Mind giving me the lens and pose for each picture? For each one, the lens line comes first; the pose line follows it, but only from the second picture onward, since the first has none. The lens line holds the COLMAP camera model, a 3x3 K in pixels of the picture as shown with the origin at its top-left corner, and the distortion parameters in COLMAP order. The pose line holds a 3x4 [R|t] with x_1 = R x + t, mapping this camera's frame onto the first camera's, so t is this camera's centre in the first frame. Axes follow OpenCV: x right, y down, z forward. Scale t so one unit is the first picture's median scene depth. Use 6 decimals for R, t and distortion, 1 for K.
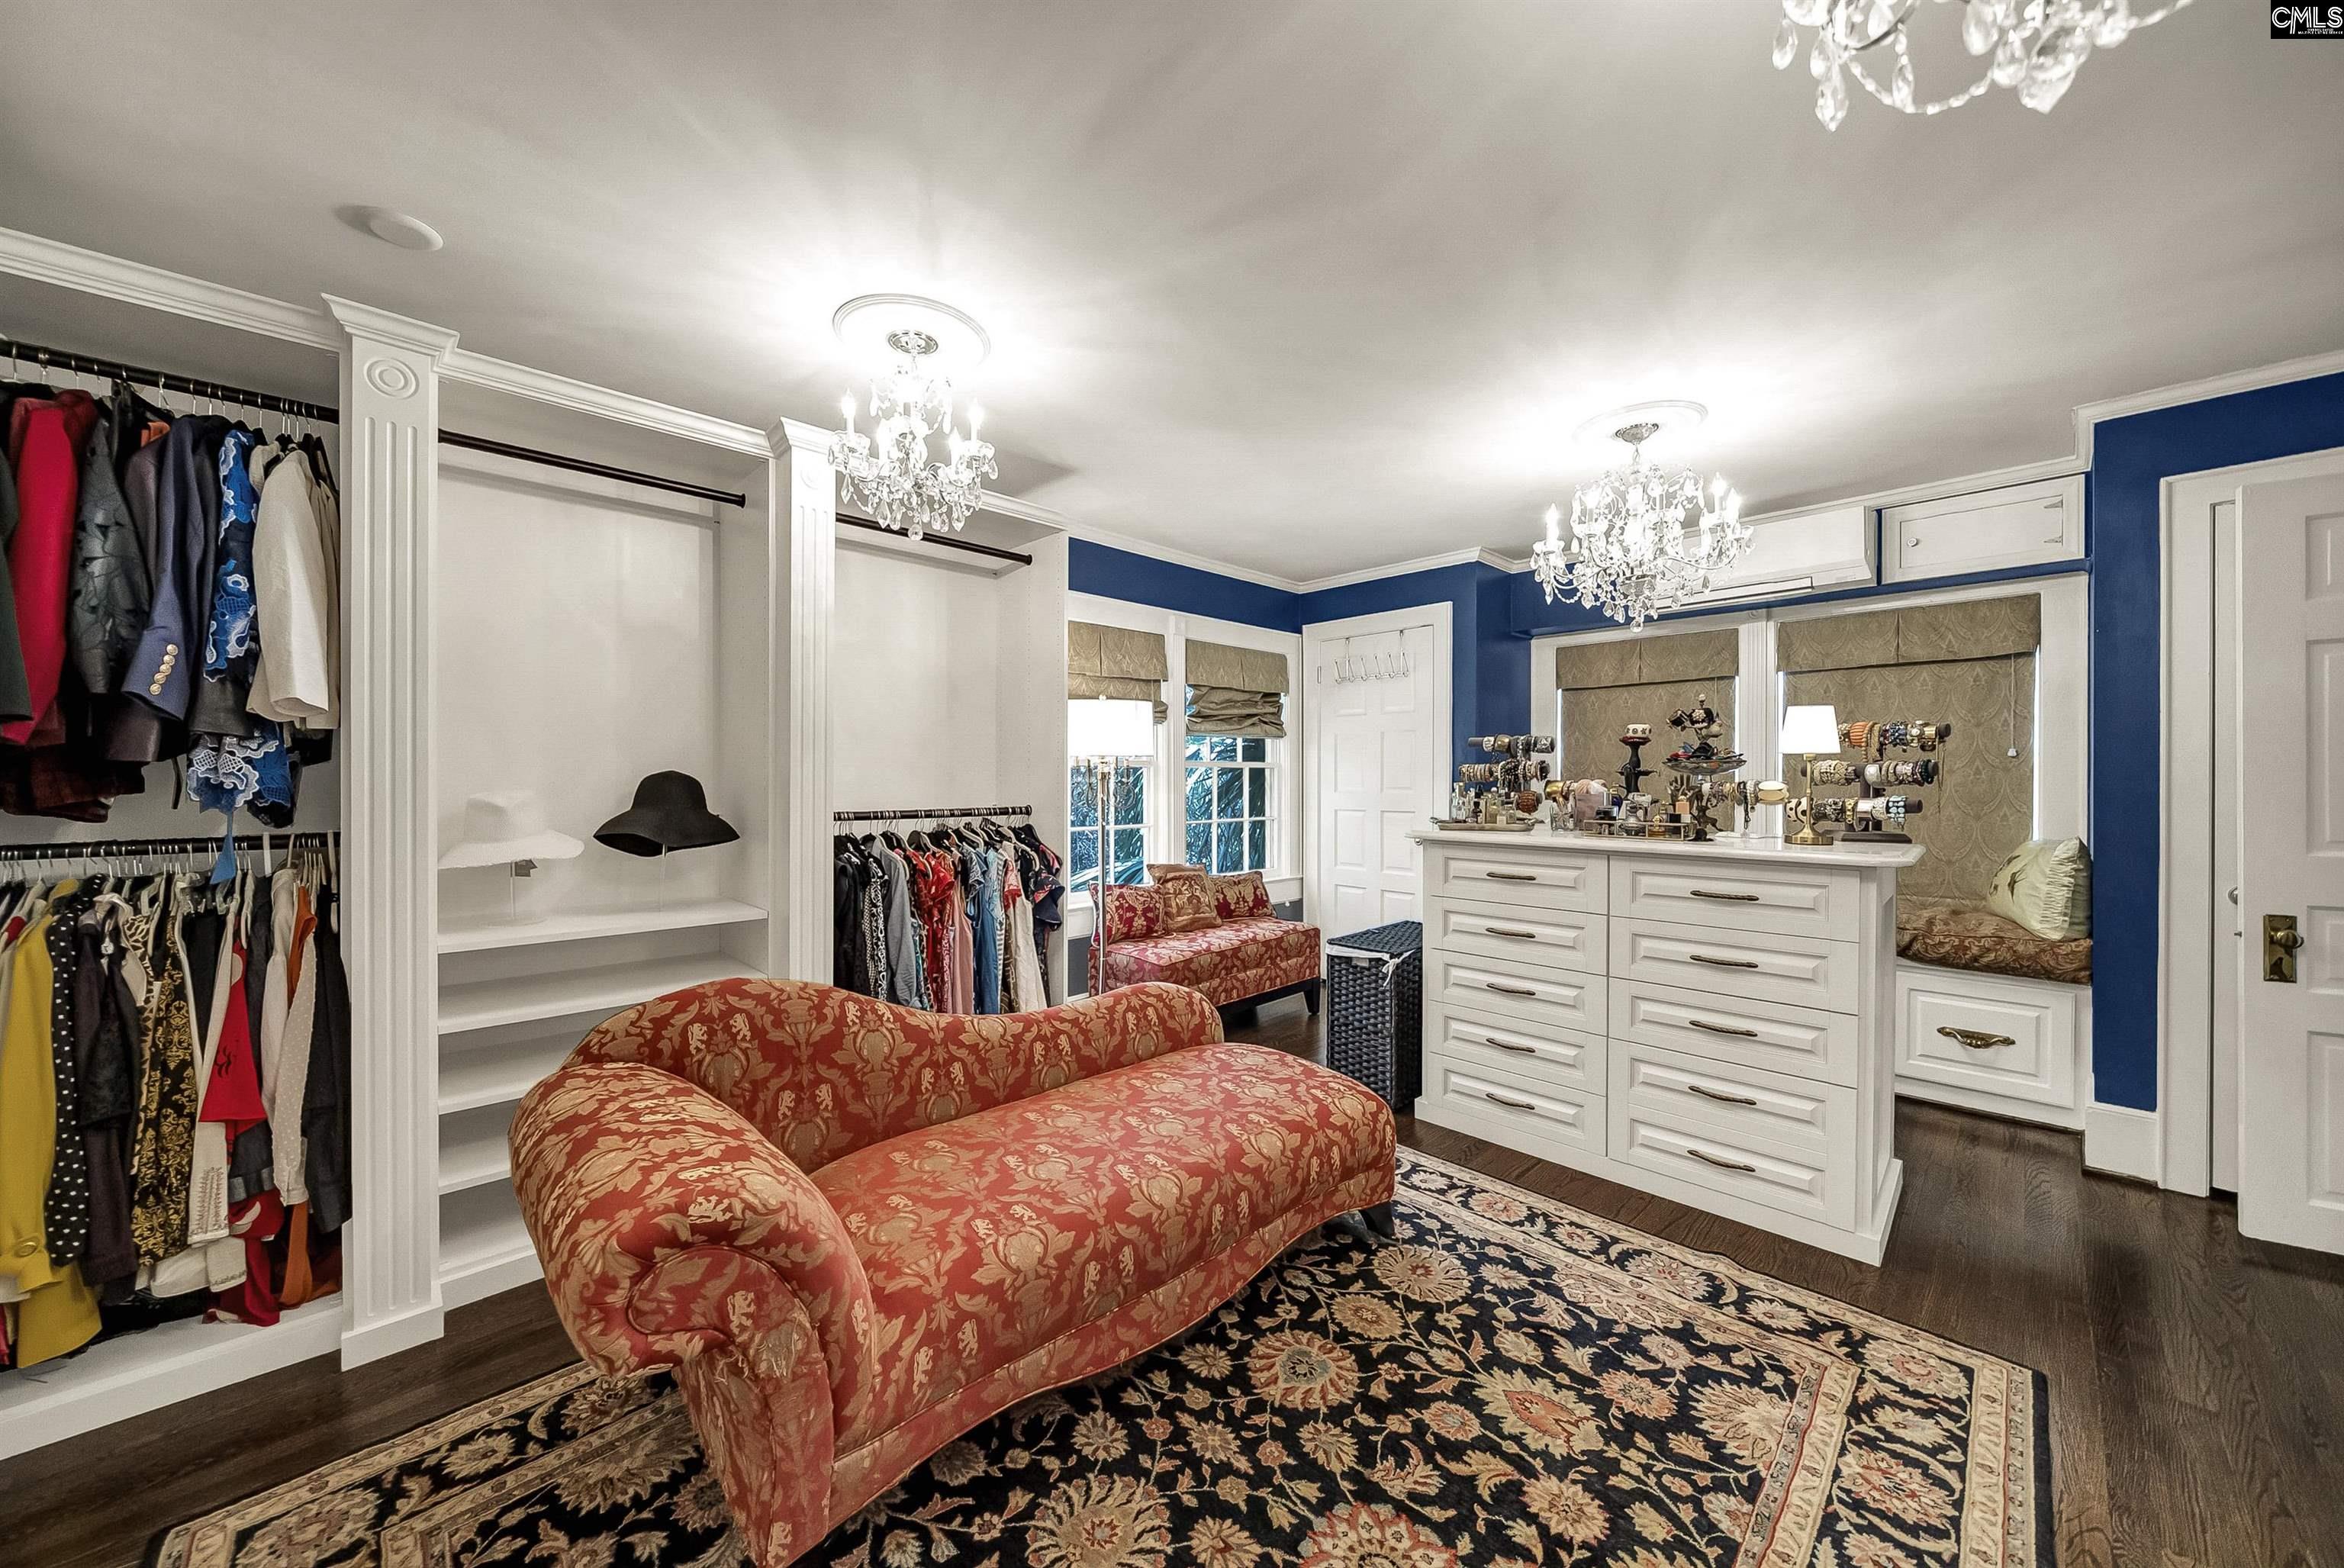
lens RADIAL K [[833.9, 0, 1162.6], [0, 833.9, 768.4], [0, 0, 1]] dist [-0.005840, -0.000213]
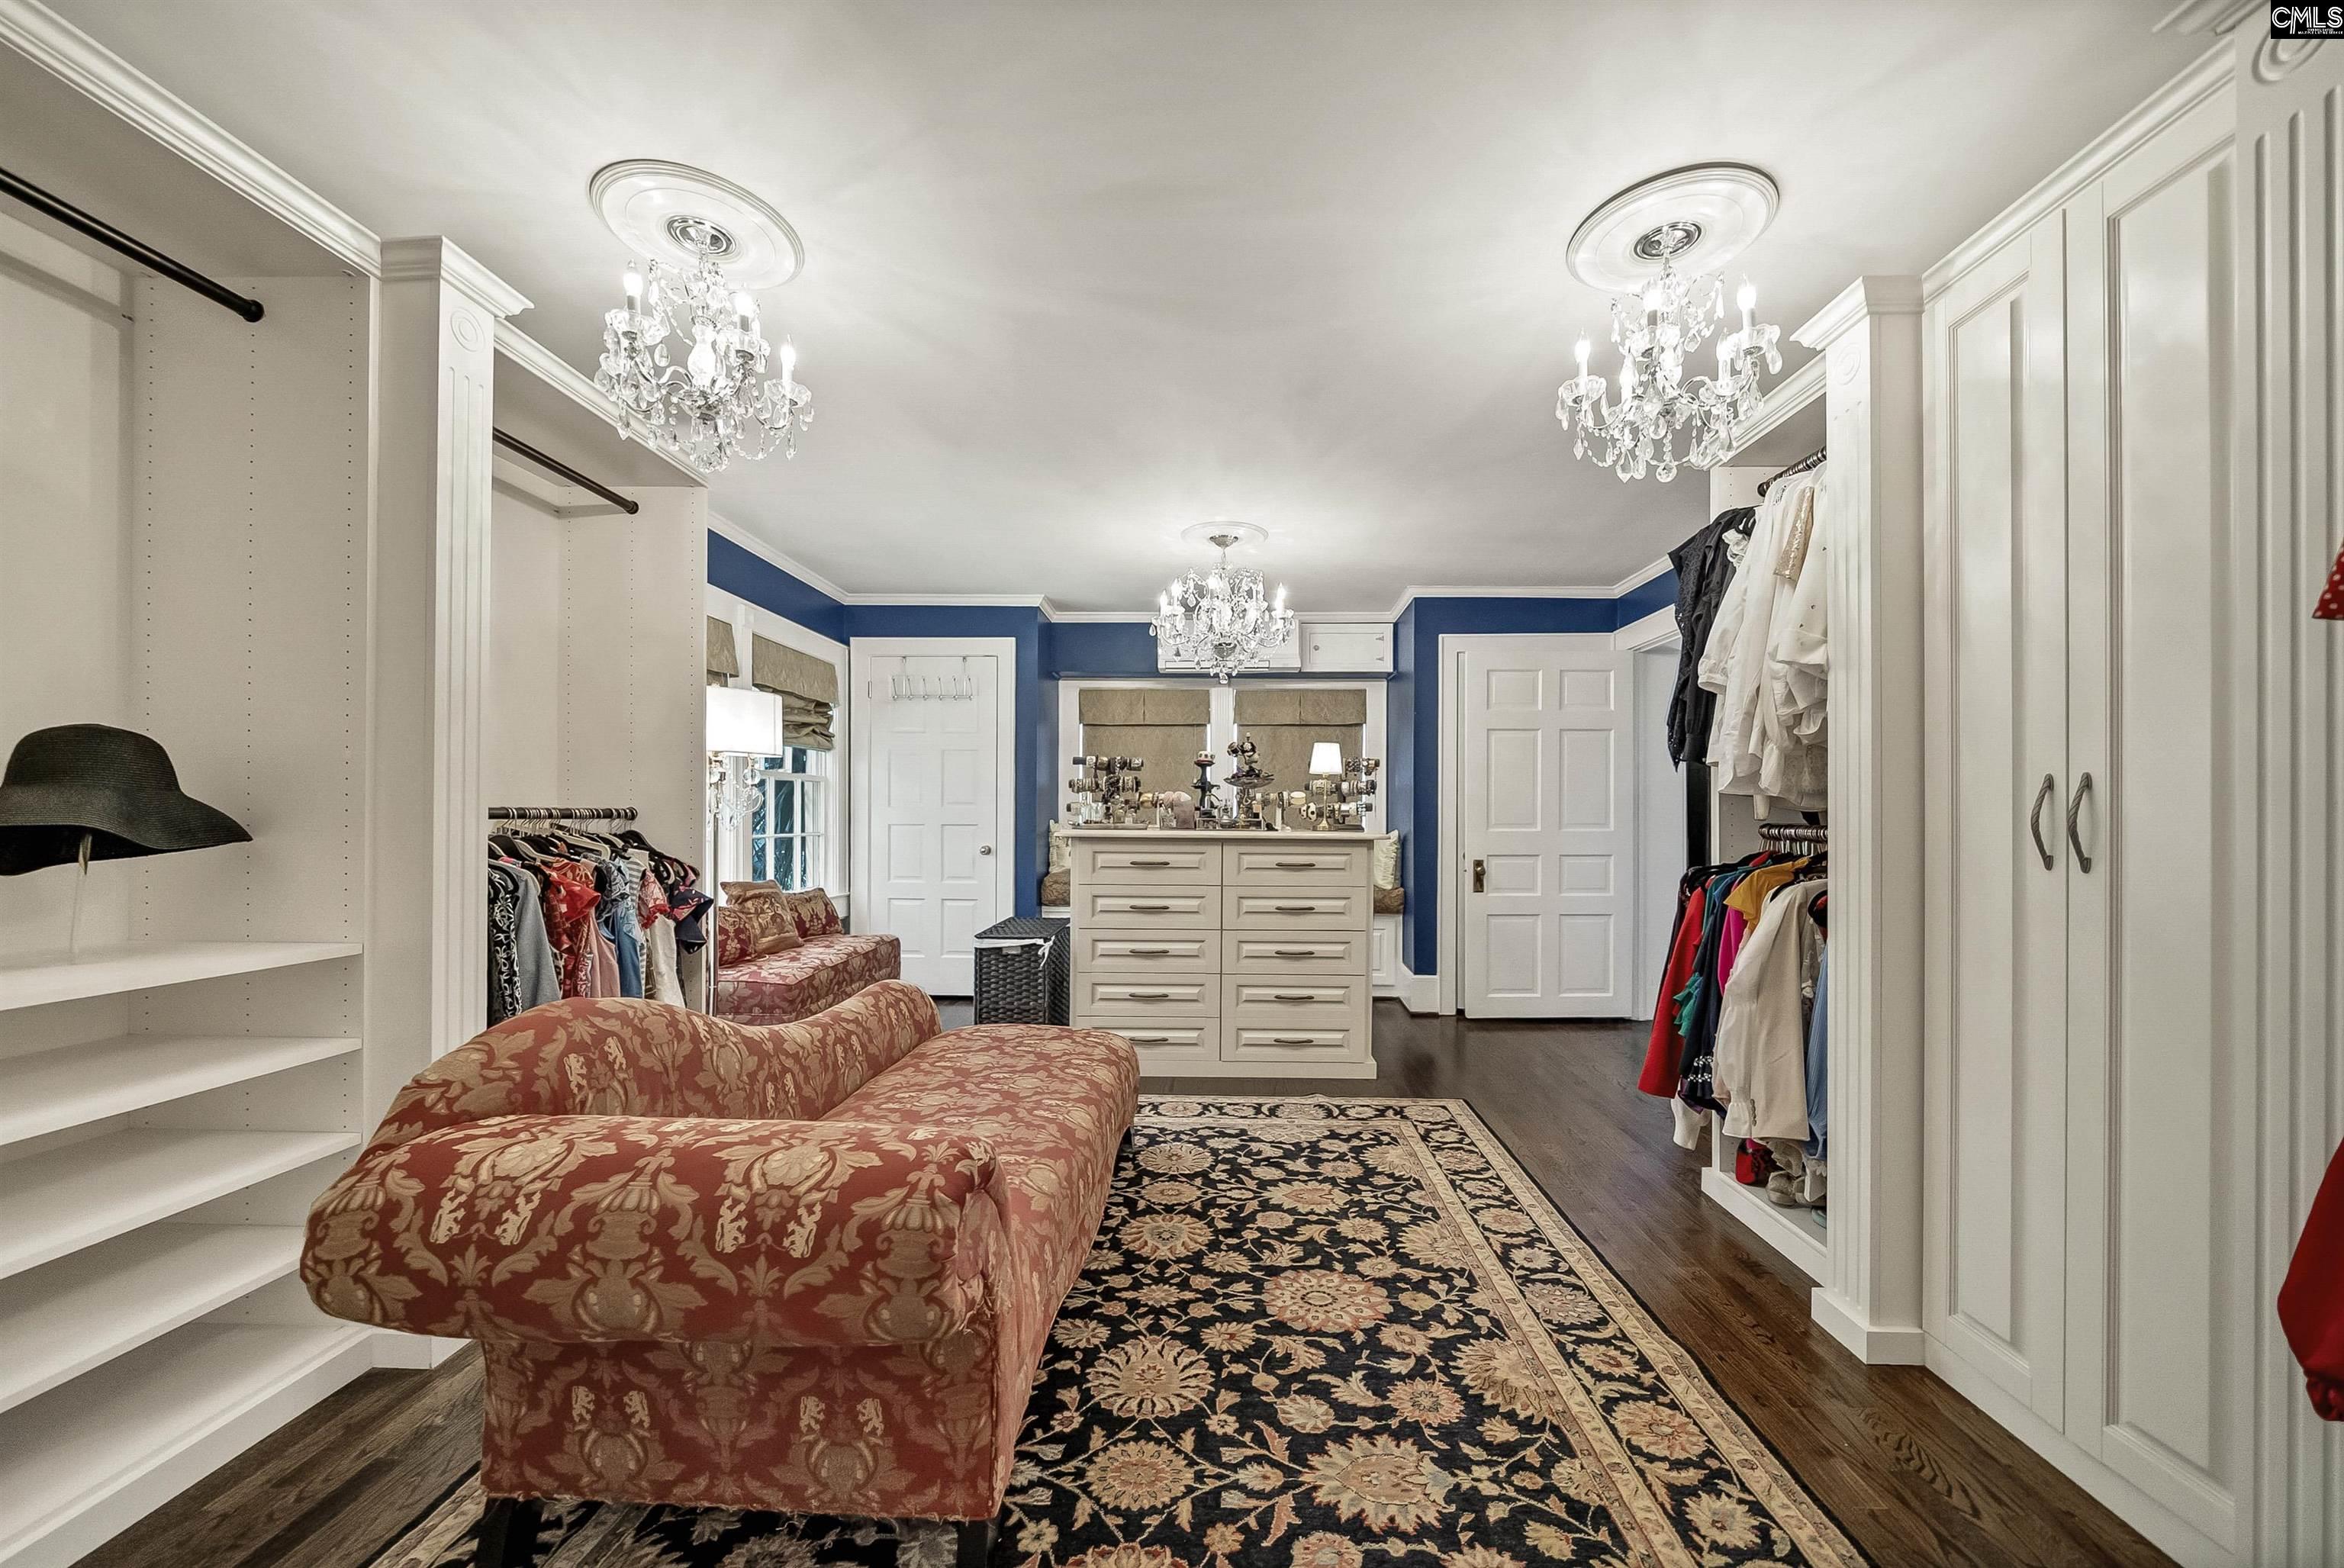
lens RADIAL K [[849.0, 0, 1162.4], [0, 849.0, 804.1], [0, 0, 1]] dist [-0.000182, -0.000186]
pose [[0.716561, 0.020068, 0.697236, -0.676887], [-0.016562, 0.999794, -0.011755, 0.077278], [-0.697328, -0.003125, 0.716745, 0.076885]]
